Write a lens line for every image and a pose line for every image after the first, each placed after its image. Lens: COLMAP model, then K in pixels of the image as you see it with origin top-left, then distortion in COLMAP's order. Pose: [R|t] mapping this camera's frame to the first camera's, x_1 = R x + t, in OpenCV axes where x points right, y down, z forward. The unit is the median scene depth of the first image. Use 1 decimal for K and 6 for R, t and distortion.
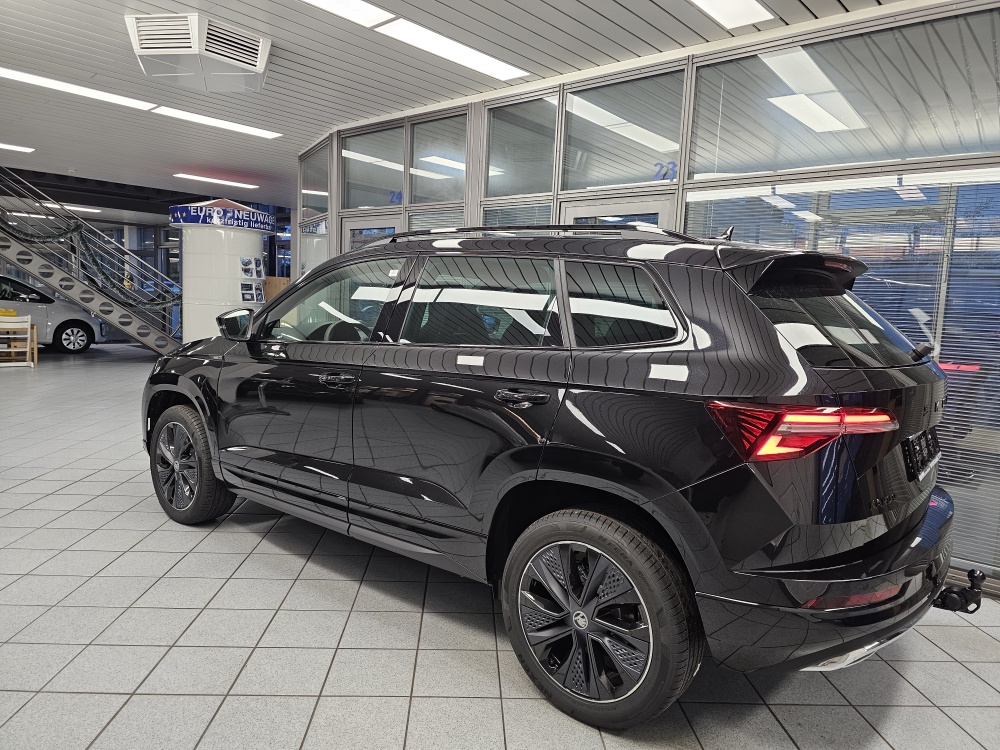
lens RADIAL K [[685.2, 0, 500.0], [0, 685.2, 375.0], [0, 0, 1]] dist [0.068008, -0.075080]
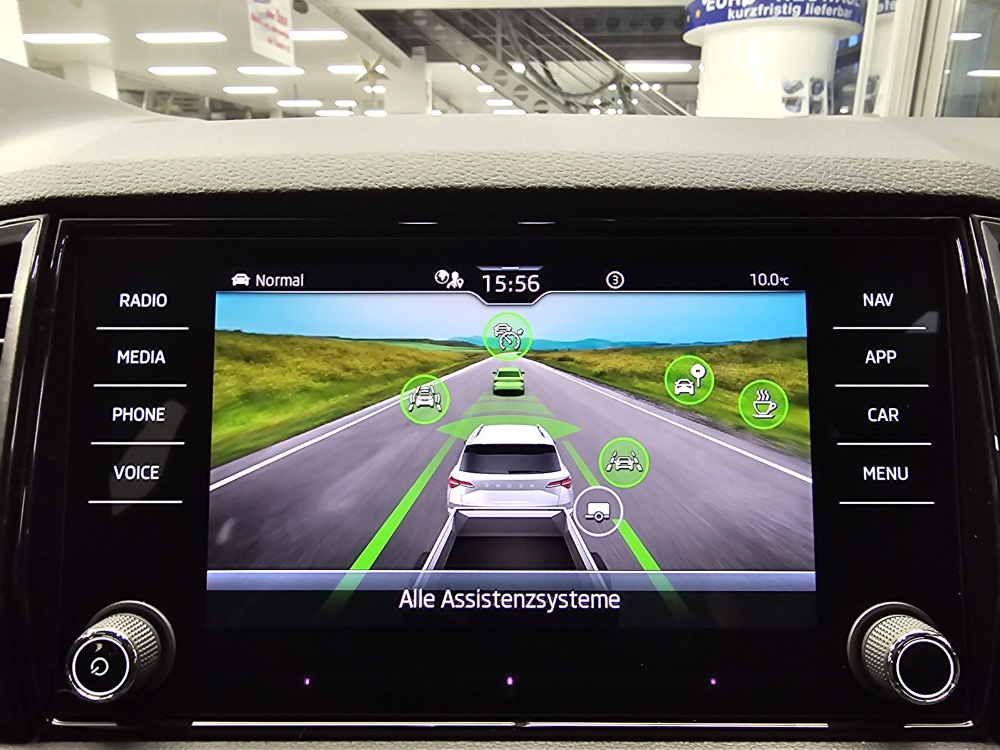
lens RADIAL K [[686.3, 0, 500.0], [0, 686.3, 375.0], [0, 0, 1]] dist [0.004472, -0.002062]
pose [[0.636256, 0.181194, -0.749898, -0.054506], [-0.061732, 0.980868, 0.184626, -0.020423], [0.769004, -0.071177, 0.635269, 0.433699]]
